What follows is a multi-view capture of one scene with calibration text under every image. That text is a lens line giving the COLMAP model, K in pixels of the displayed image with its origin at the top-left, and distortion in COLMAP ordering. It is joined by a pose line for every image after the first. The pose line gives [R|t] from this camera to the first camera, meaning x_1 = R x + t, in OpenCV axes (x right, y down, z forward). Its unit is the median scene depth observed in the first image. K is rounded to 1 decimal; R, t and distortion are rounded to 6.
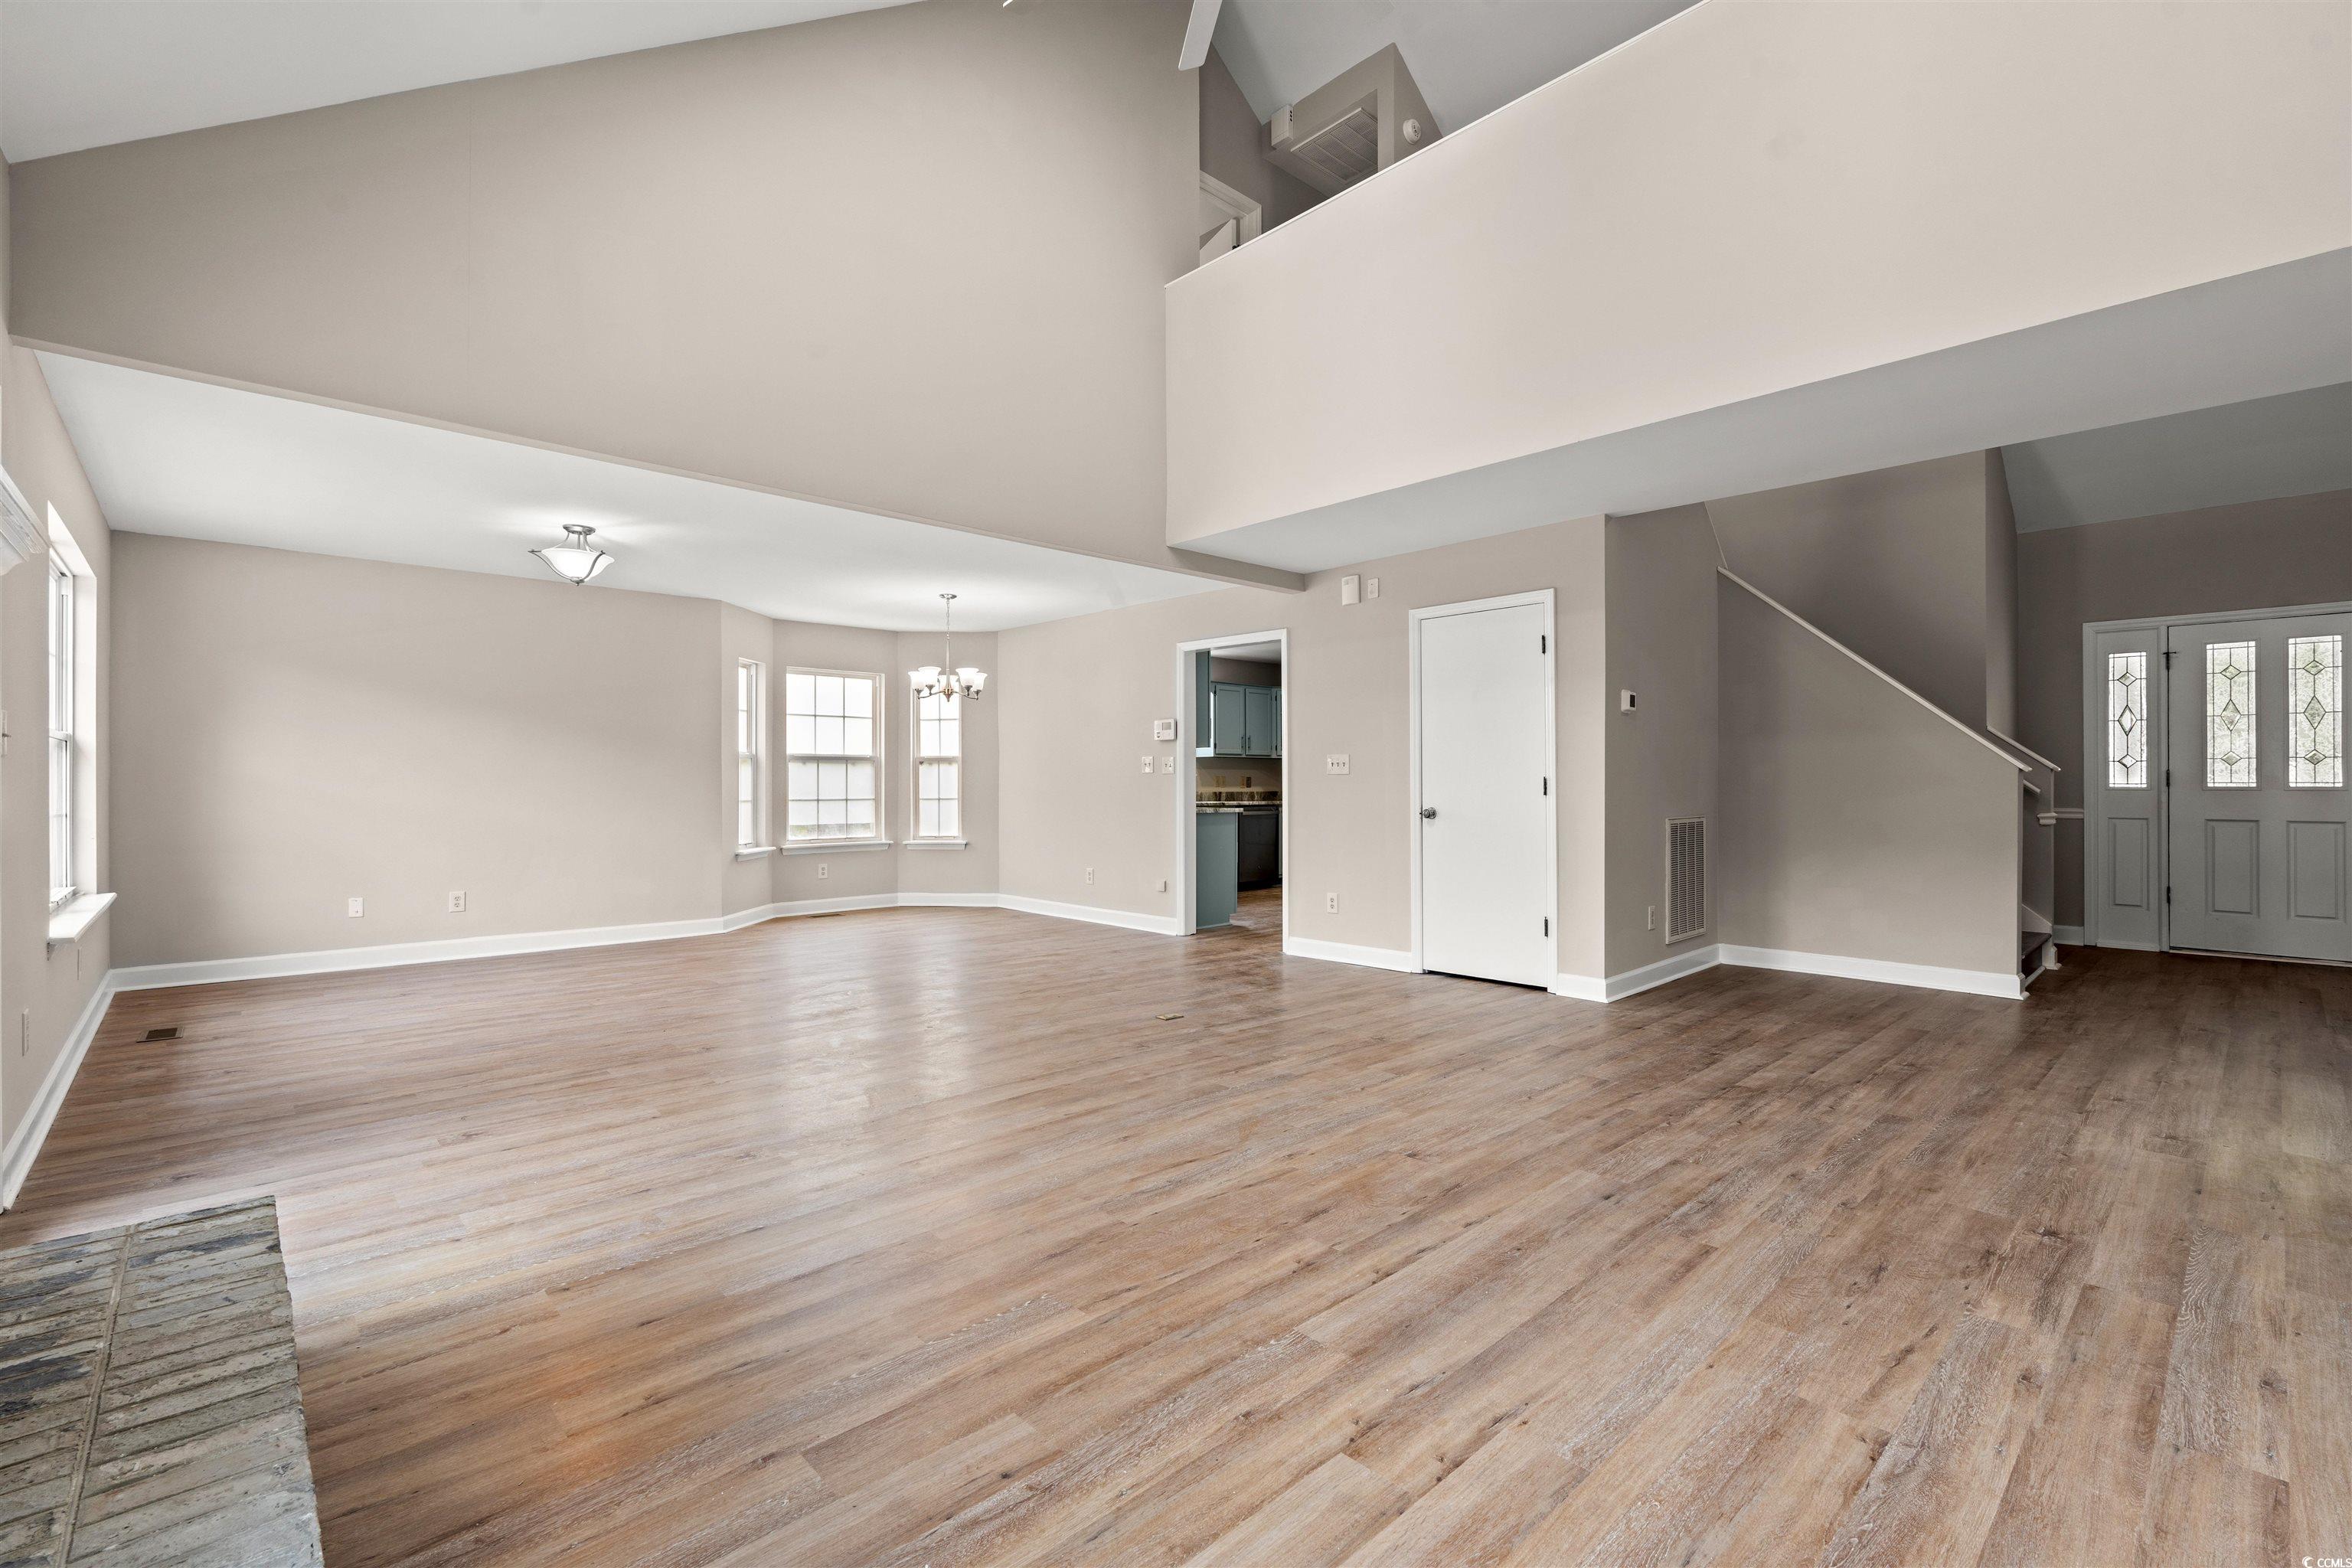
lens RADIAL K [[1028.8, 0, 1174.6], [0, 1028.8, 788.0], [0, 0, 1]] dist [-0.004287, -0.000332]
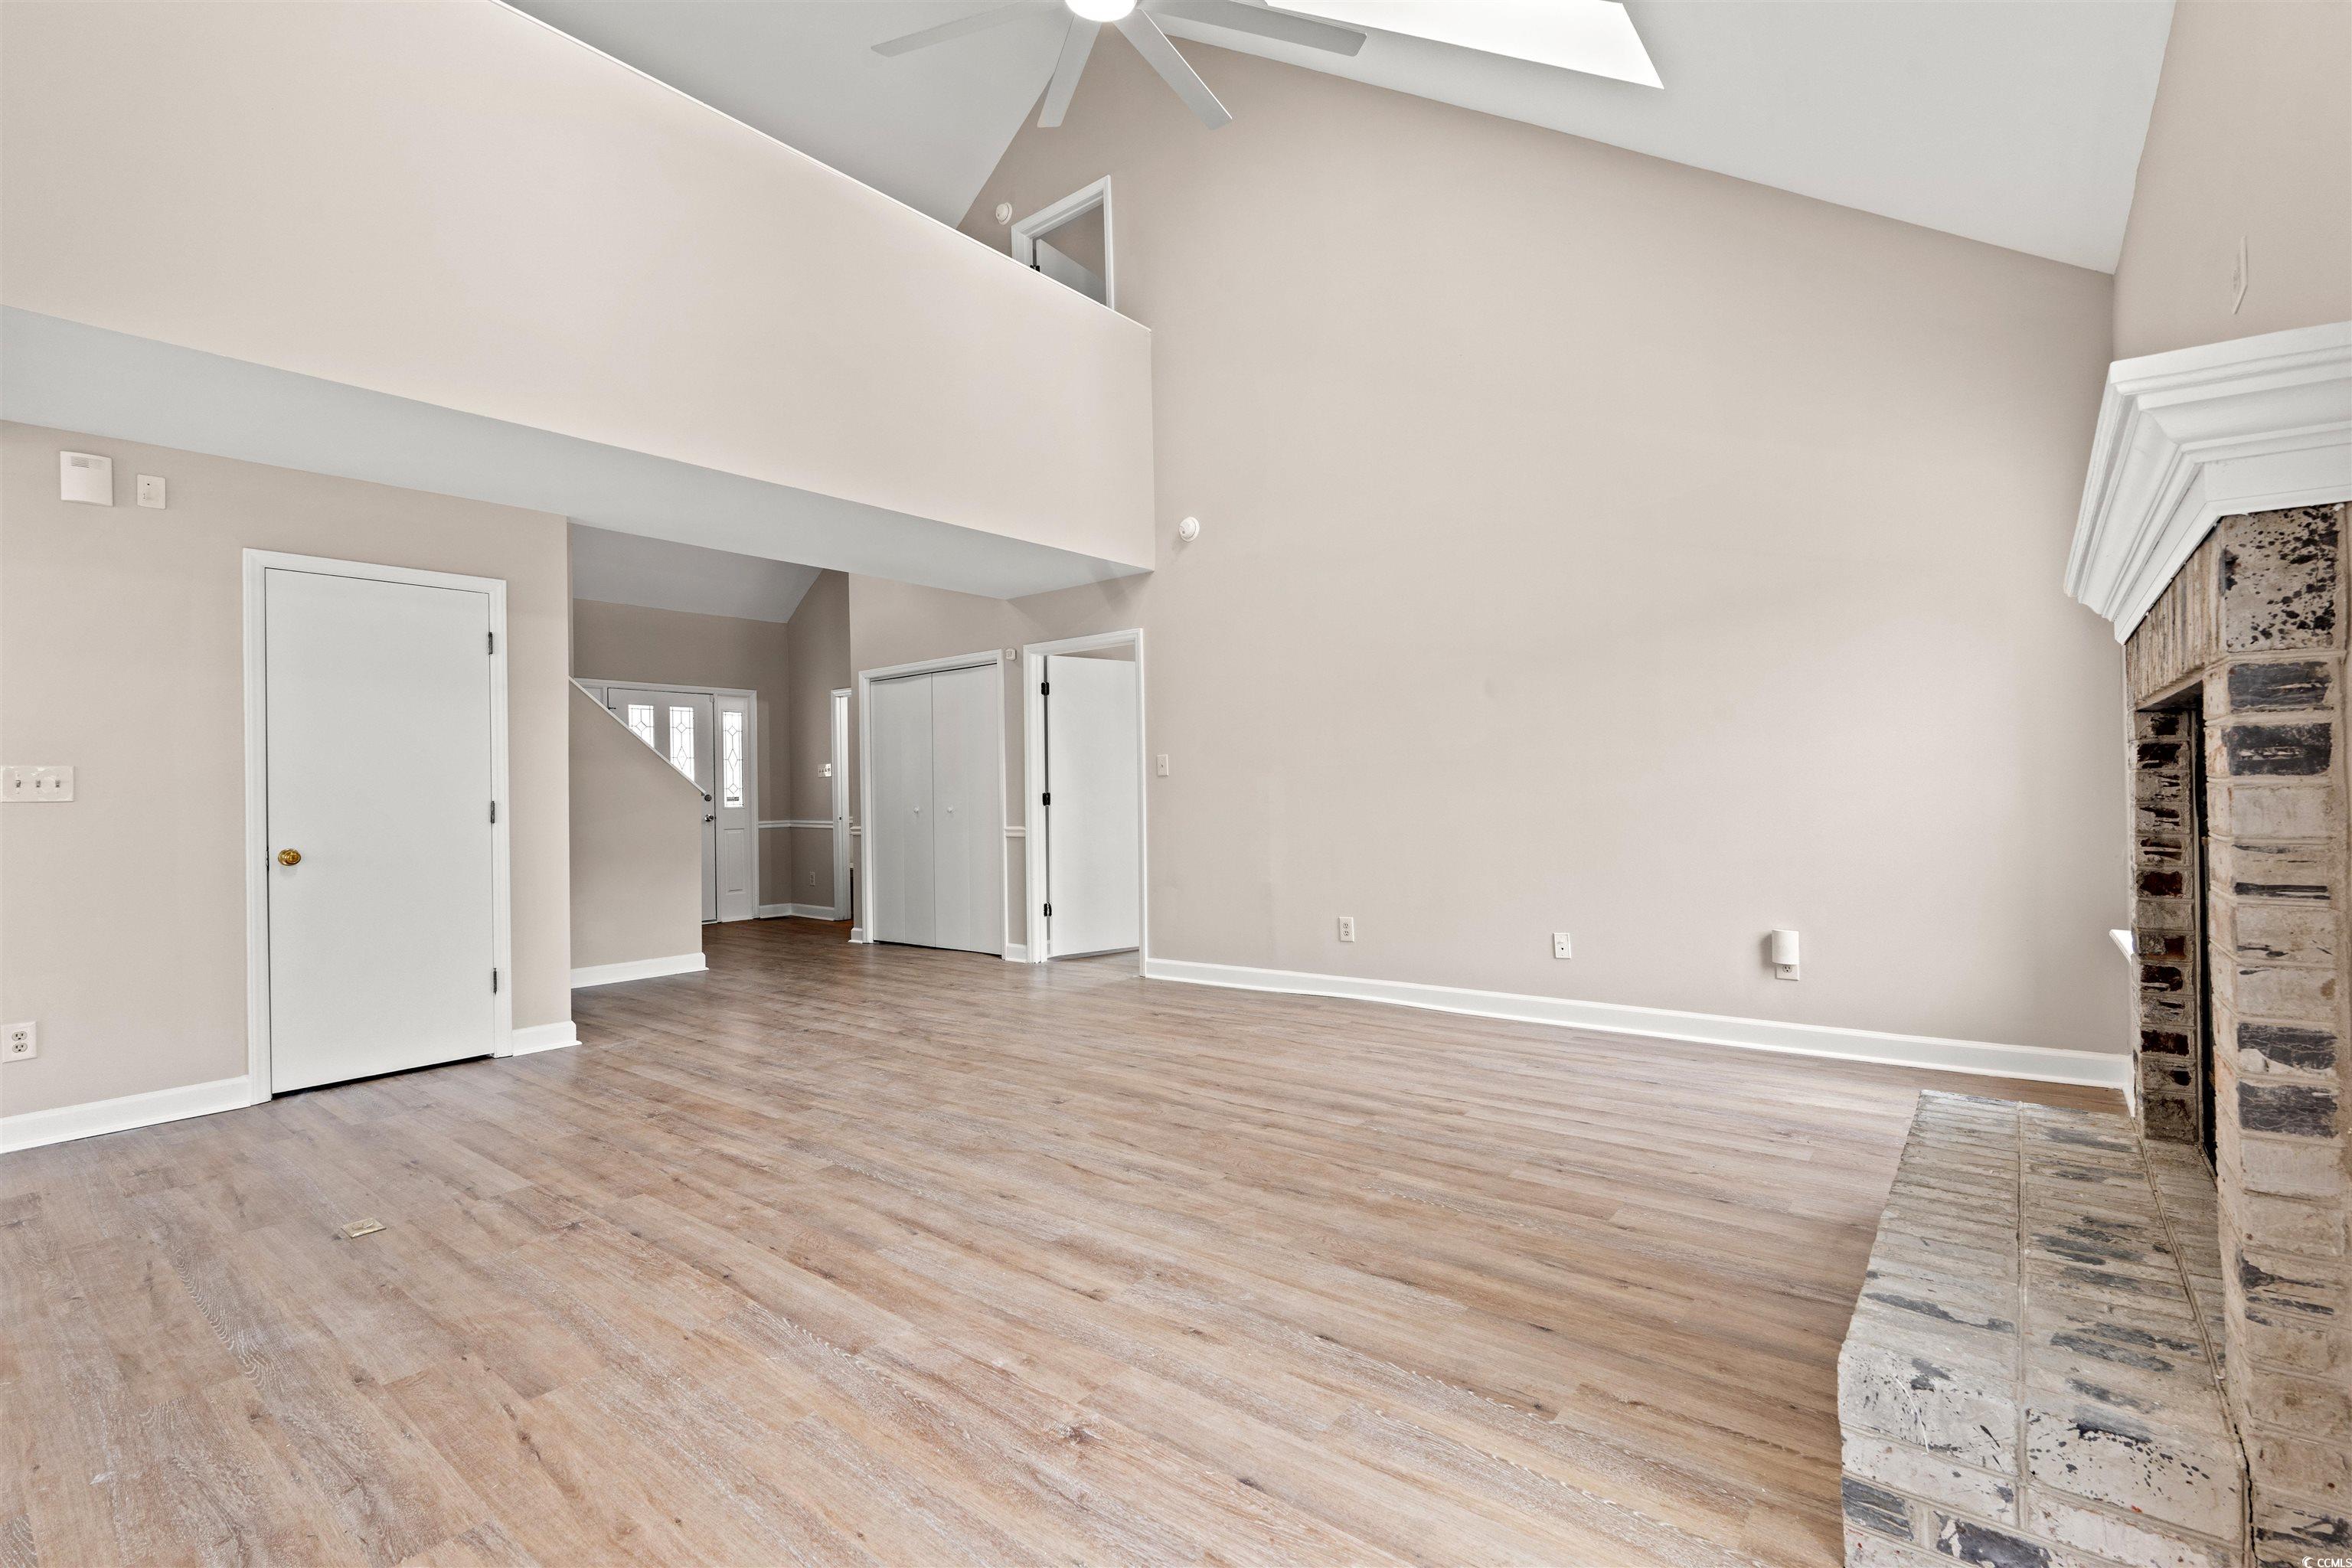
lens RADIAL K [[1046.3, 0, 1176.0], [0, 1046.3, 784.0], [0, 0, 1]] dist [-0.003818, -0.000018]
pose [[-0.139181, 0.015846, 0.990140, -1.192471], [0.025117, 0.999607, -0.012467, -0.000567], [-0.989948, 0.023134, -0.139524, 1.199139]]
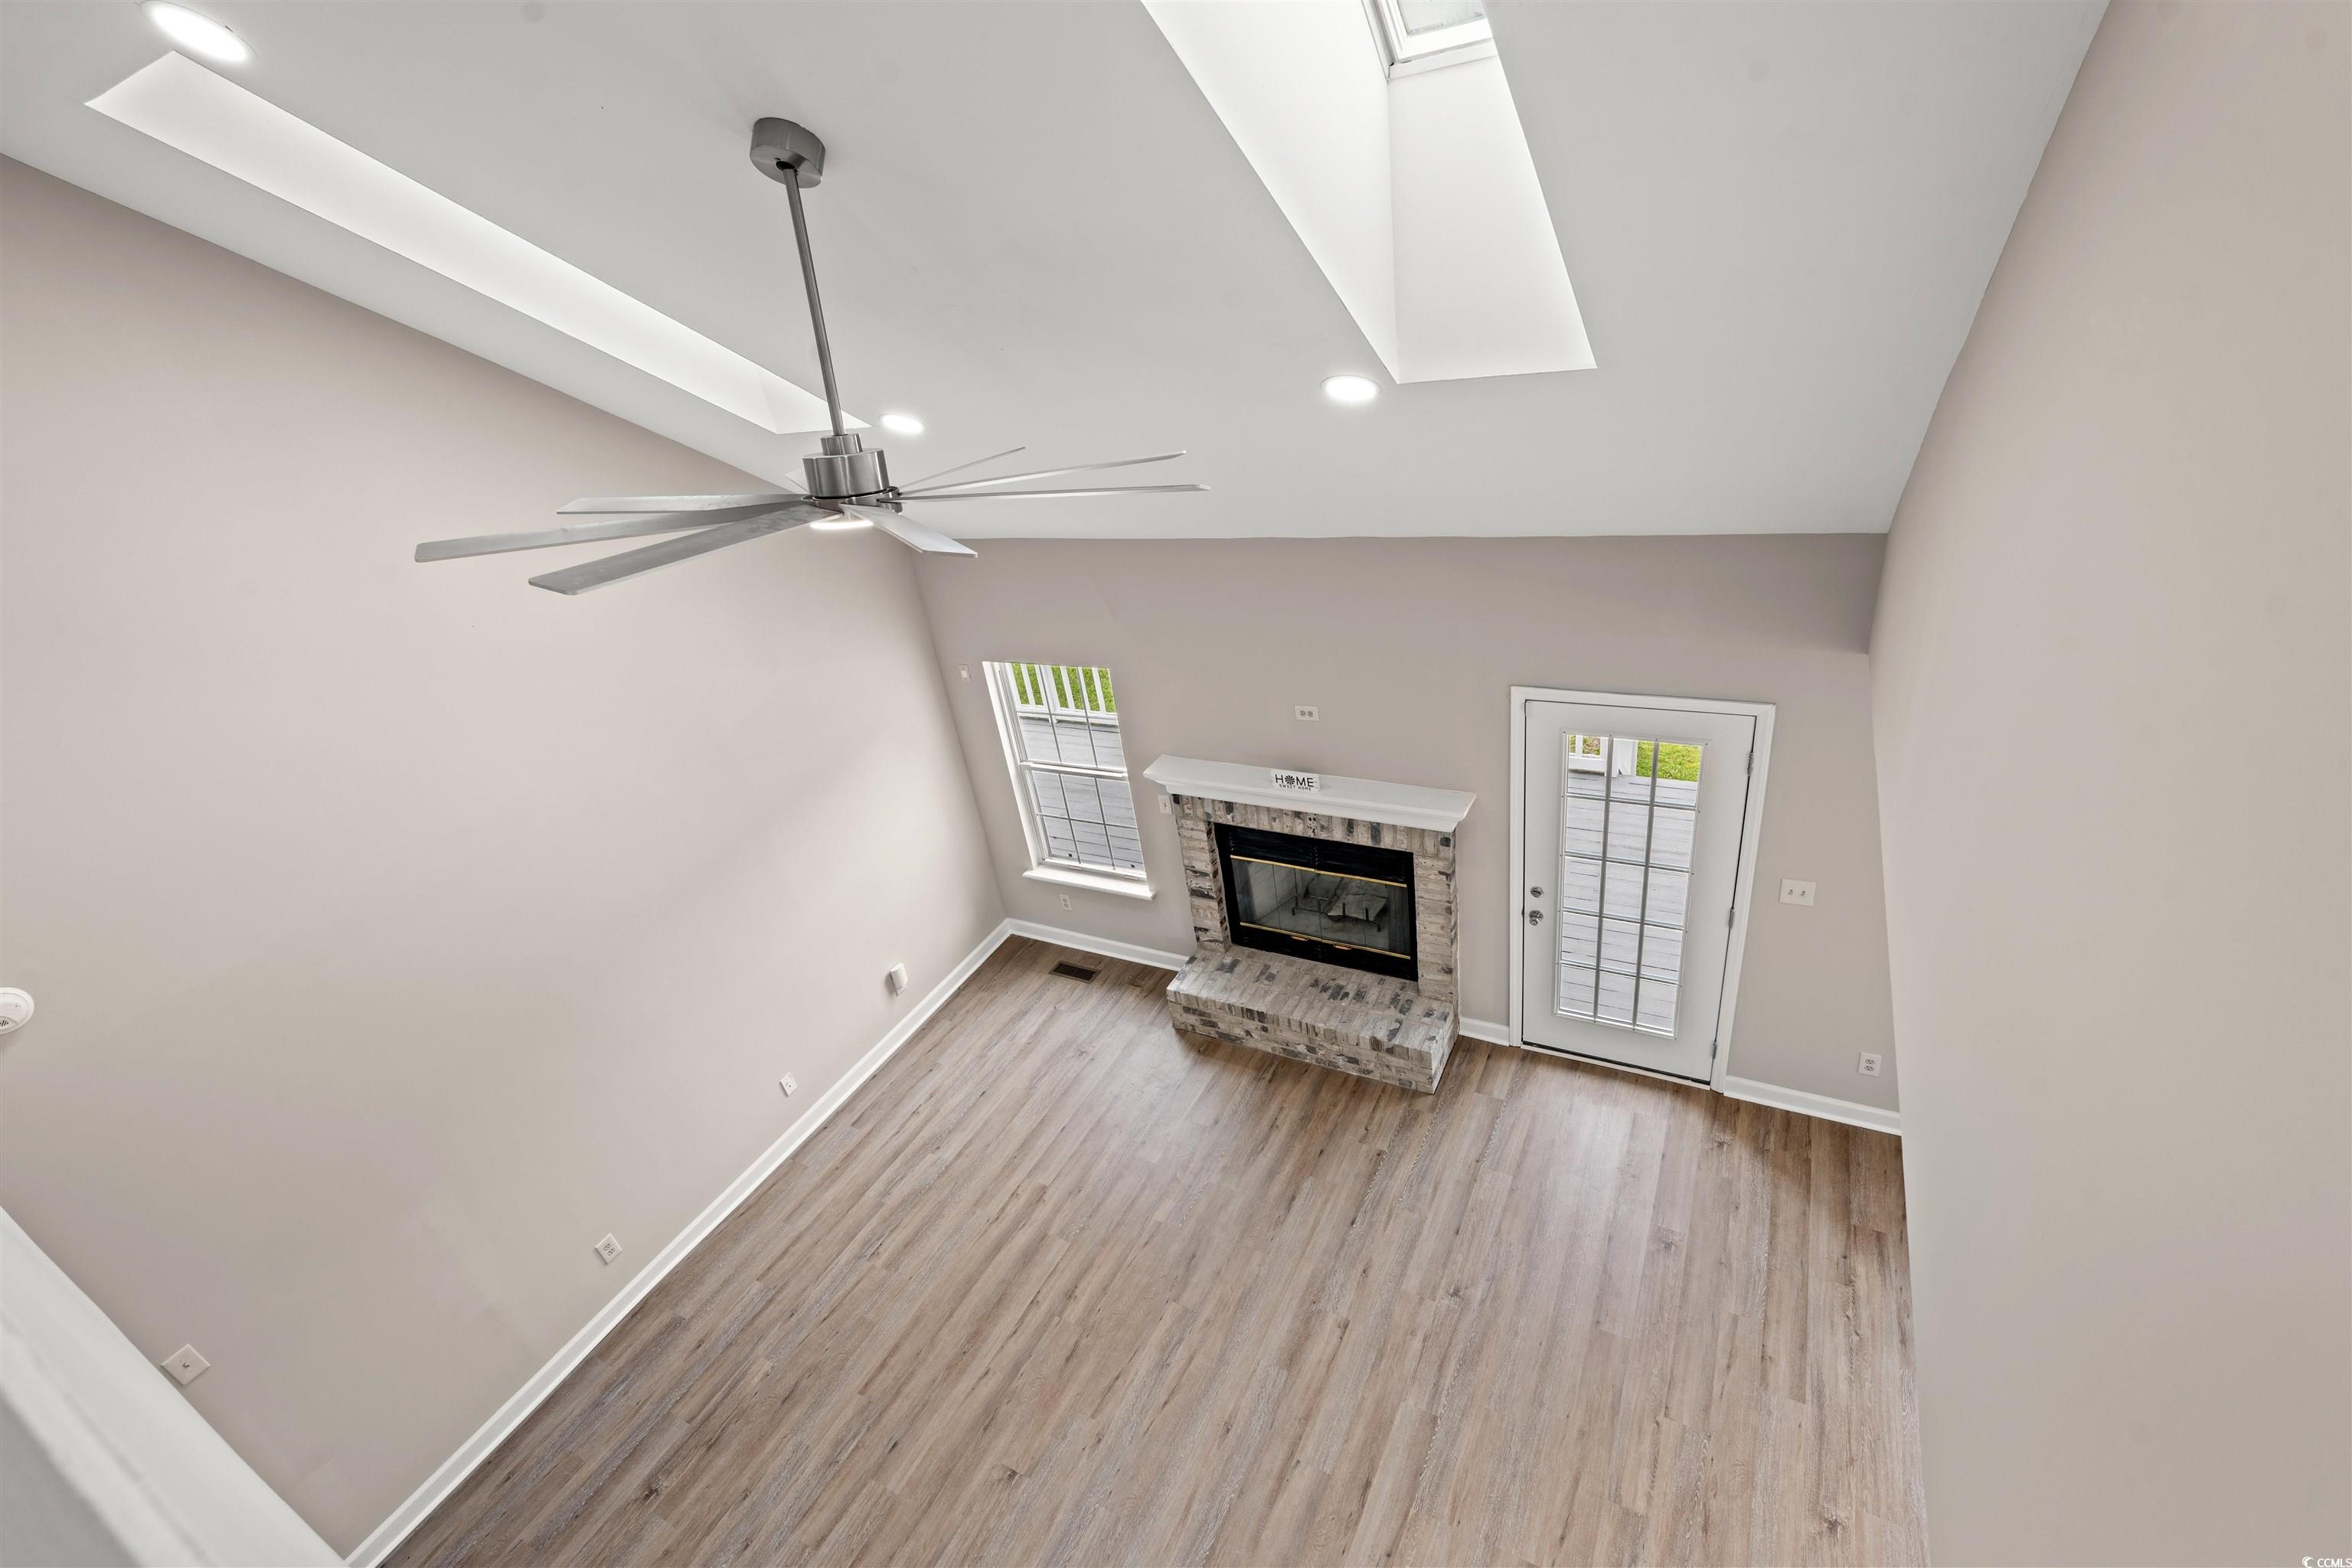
lens RADIAL K [[1024.3, 0, 1175.2], [0, 1024.3, 791.4], [0, 0, 1]] dist [-0.003857, -0.000269]
pose [[-0.938960, 0.276390, -0.204850, 0.067829], [0.152097, 0.867599, 0.473432, -1.186304], [0.308580, 0.413377, -0.856679, 2.149723]]
